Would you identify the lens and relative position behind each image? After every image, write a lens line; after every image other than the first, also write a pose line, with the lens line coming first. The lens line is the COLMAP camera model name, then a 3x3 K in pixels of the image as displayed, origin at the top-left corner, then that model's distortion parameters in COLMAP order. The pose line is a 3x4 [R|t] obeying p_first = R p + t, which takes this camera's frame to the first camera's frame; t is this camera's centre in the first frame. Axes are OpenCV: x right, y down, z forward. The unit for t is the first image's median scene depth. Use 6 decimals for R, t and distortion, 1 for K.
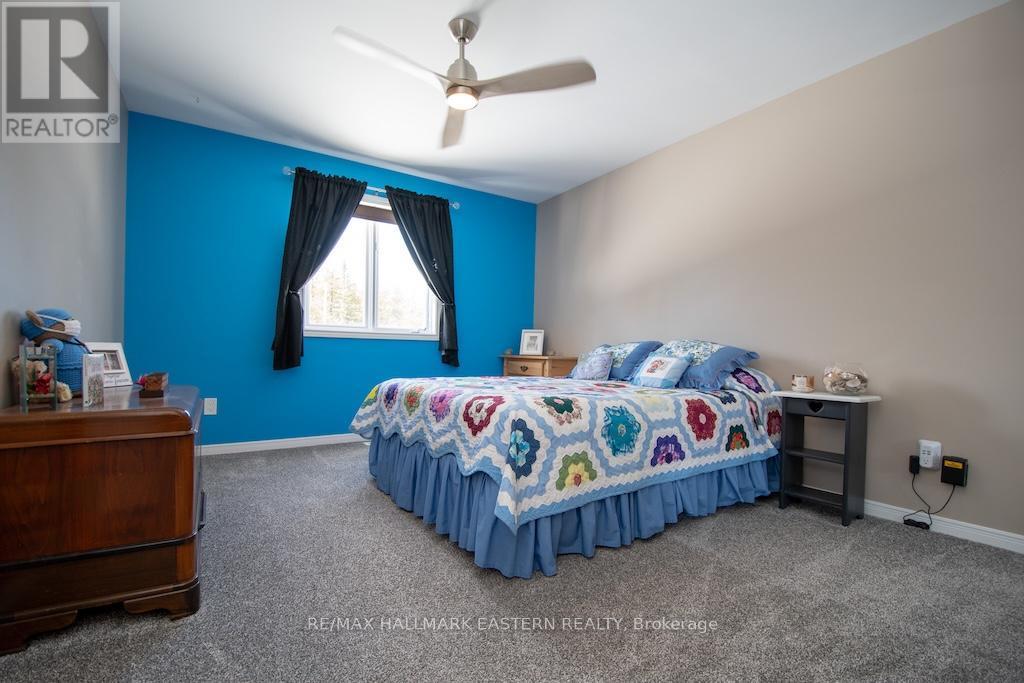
lens RADIAL K [[448.1, 0, 507.2], [0, 448.1, 359.2], [0, 0, 1]] dist [0.019700, -0.028204]
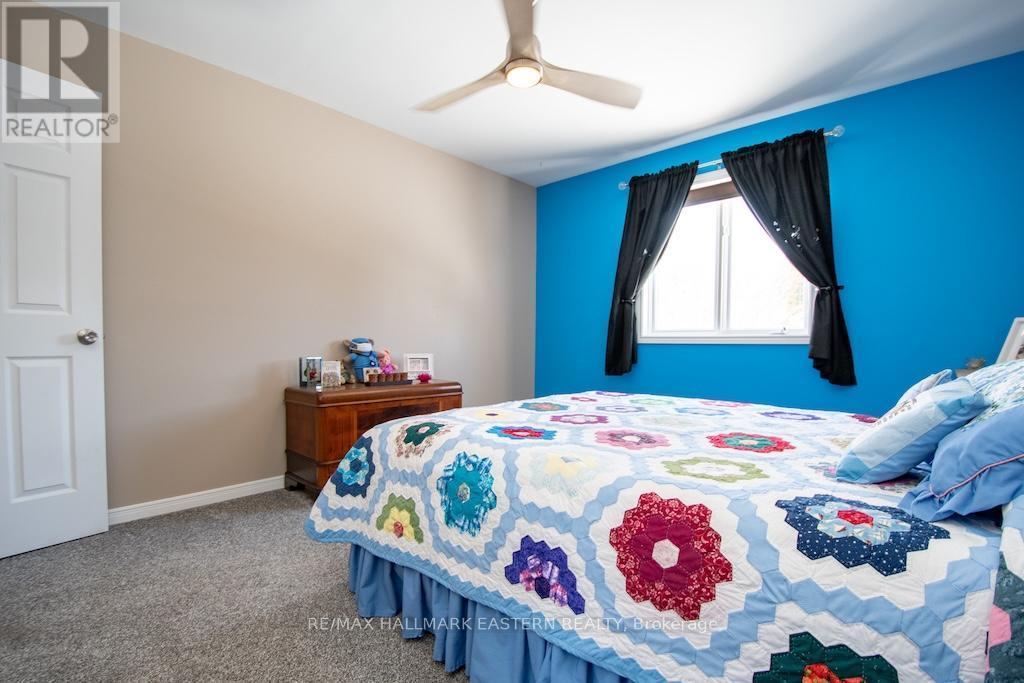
lens RADIAL K [[448.1, 0, 507.2], [0, 448.1, 359.2], [0, 0, 1]] dist [0.019700, -0.028204]
pose [[0.269795, 0.018300, -0.962744, 0.803002], [-0.015955, 0.999767, 0.014533, -0.040079], [0.962785, 0.011439, 0.270025, 0.799207]]
